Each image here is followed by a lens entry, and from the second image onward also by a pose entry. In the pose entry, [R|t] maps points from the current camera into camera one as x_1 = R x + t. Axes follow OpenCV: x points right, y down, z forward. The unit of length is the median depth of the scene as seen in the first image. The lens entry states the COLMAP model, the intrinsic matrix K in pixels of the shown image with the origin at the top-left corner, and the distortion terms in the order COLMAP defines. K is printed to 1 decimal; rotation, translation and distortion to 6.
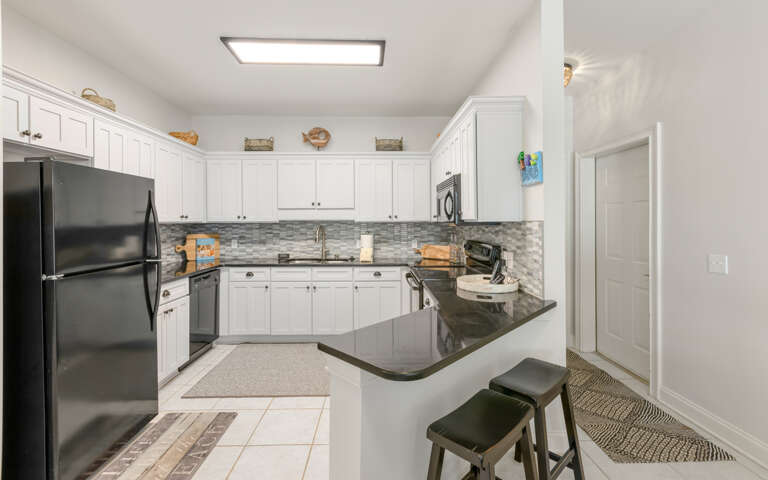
lens RADIAL K [[347.7, 0, 381.7], [0, 347.7, 221.9], [0, 0, 1]] dist [0.002179, 0.000095]
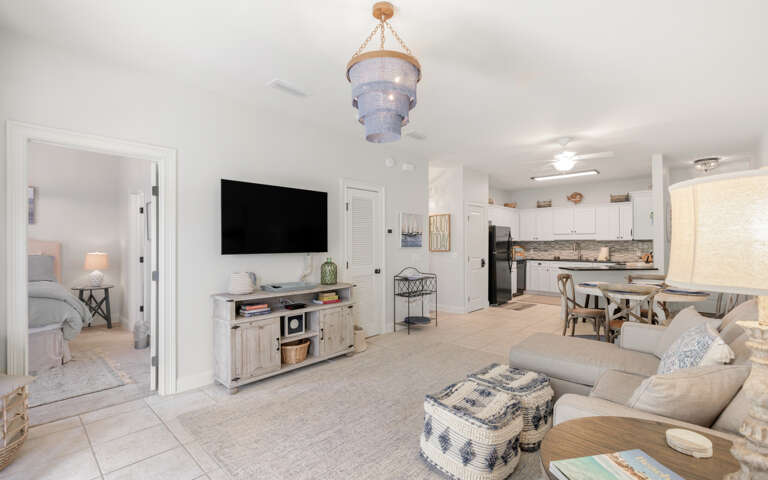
lens RADIAL K [[346.8, 0, 380.4], [0, 346.8, 244.3], [0, 0, 1]] dist [0.001125, 0.000197]
pose [[0.712177, 0.003668, -0.701990, 0.521990], [-0.000945, 0.999990, 0.004265, 0.017348], [0.701999, -0.002374, 0.712174, -1.496989]]
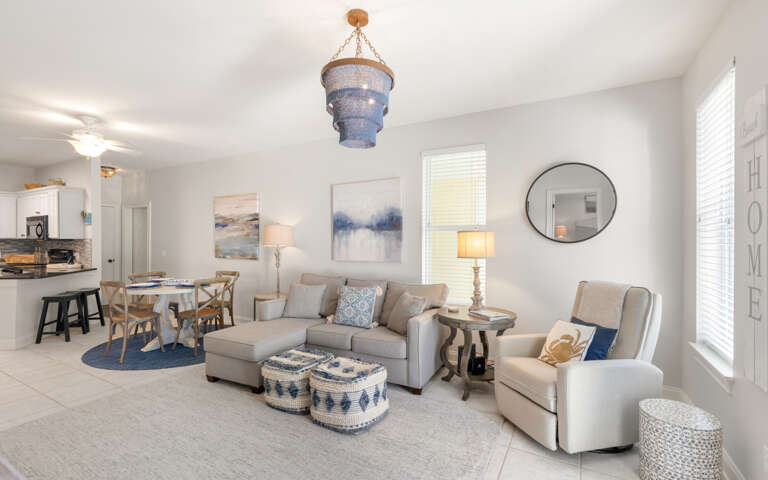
lens RADIAL K [[346.8, 0, 380.4], [0, 346.8, 244.3], [0, 0, 1]] dist [0.001125, 0.000197]
pose [[0.512571, 0.001681, 0.858643, -0.428203], [-0.007397, 0.999970, 0.002458, 0.010373], [-0.858613, -0.007611, 0.512568, -1.411281]]
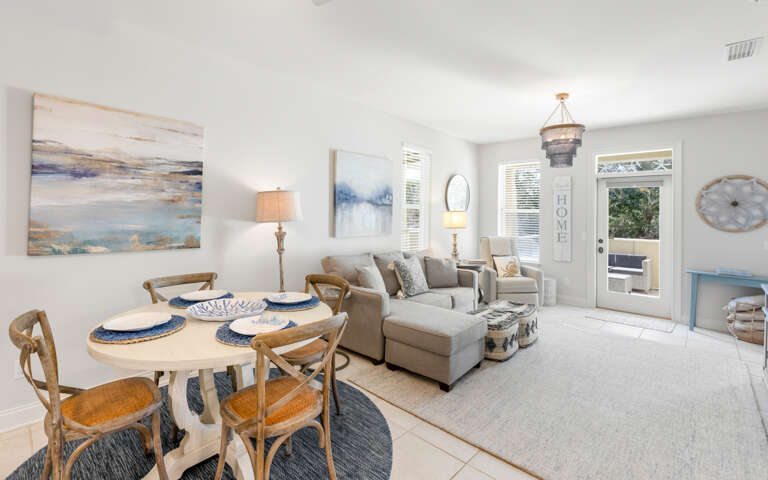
lens RADIAL K [[347.5, 0, 377.0], [0, 347.5, 213.3], [0, 0, 1]] dist [-0.000272, 0.000700]
pose [[-0.715561, -0.008114, 0.698503, -0.271618], [-0.018391, 0.999805, -0.007226, 0.001946], [-0.698308, -0.018017, -0.715571, 0.180631]]
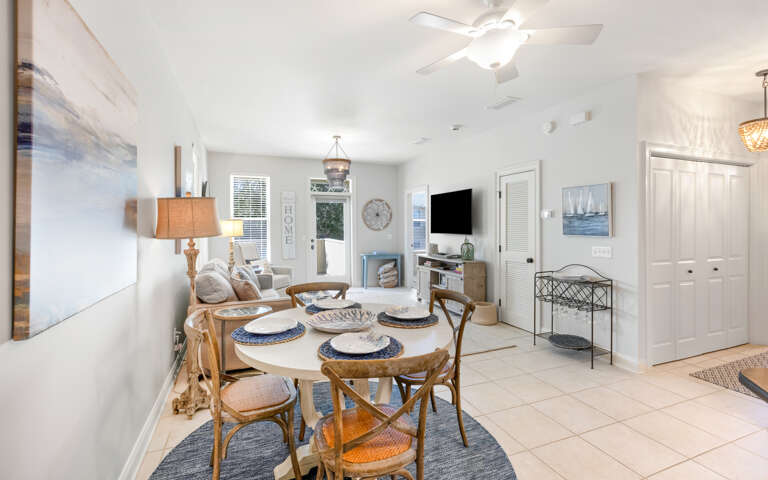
lens RADIAL K [[347.7, 0, 381.7], [0, 347.7, 221.9], [0, 0, 1]] dist [0.002179, 0.000095]
pose [[-0.934914, 0.002659, -0.354865, 0.466649], [0.005966, 0.999948, -0.008227, 0.001130], [0.354824, -0.009808, -0.934882, 0.516788]]
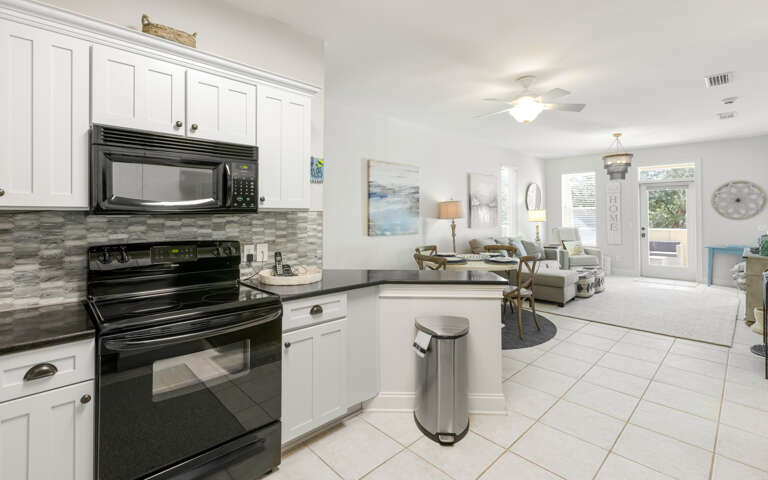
lens RADIAL K [[347.8, 0, 381.5], [0, 347.8, 215.8], [0, 0, 1]] dist [0.000595, -0.000165]
pose [[-0.673278, 0.004199, 0.739378, -0.411734], [0.005003, 0.999987, -0.001123, 0.010486], [-0.739373, 0.002943, -0.673290, 1.051725]]
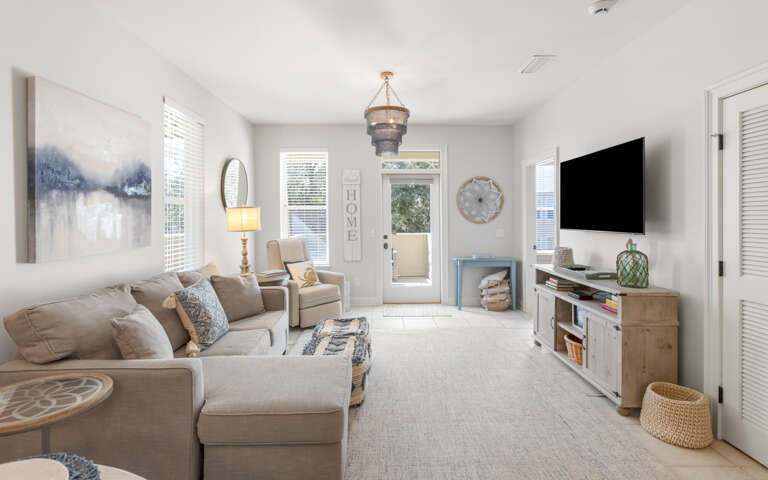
lens RADIAL K [[366.4, 0, 381.5], [0, 366.4, 215.5], [0, 0, 1]] dist [-0.001168, -0.000043]
pose [[-0.999763, 0.005768, 0.020973, 0.086131], [0.005659, 0.999970, -0.005254, 0.009261], [-0.021002, -0.005134, -0.999766, 0.006126]]
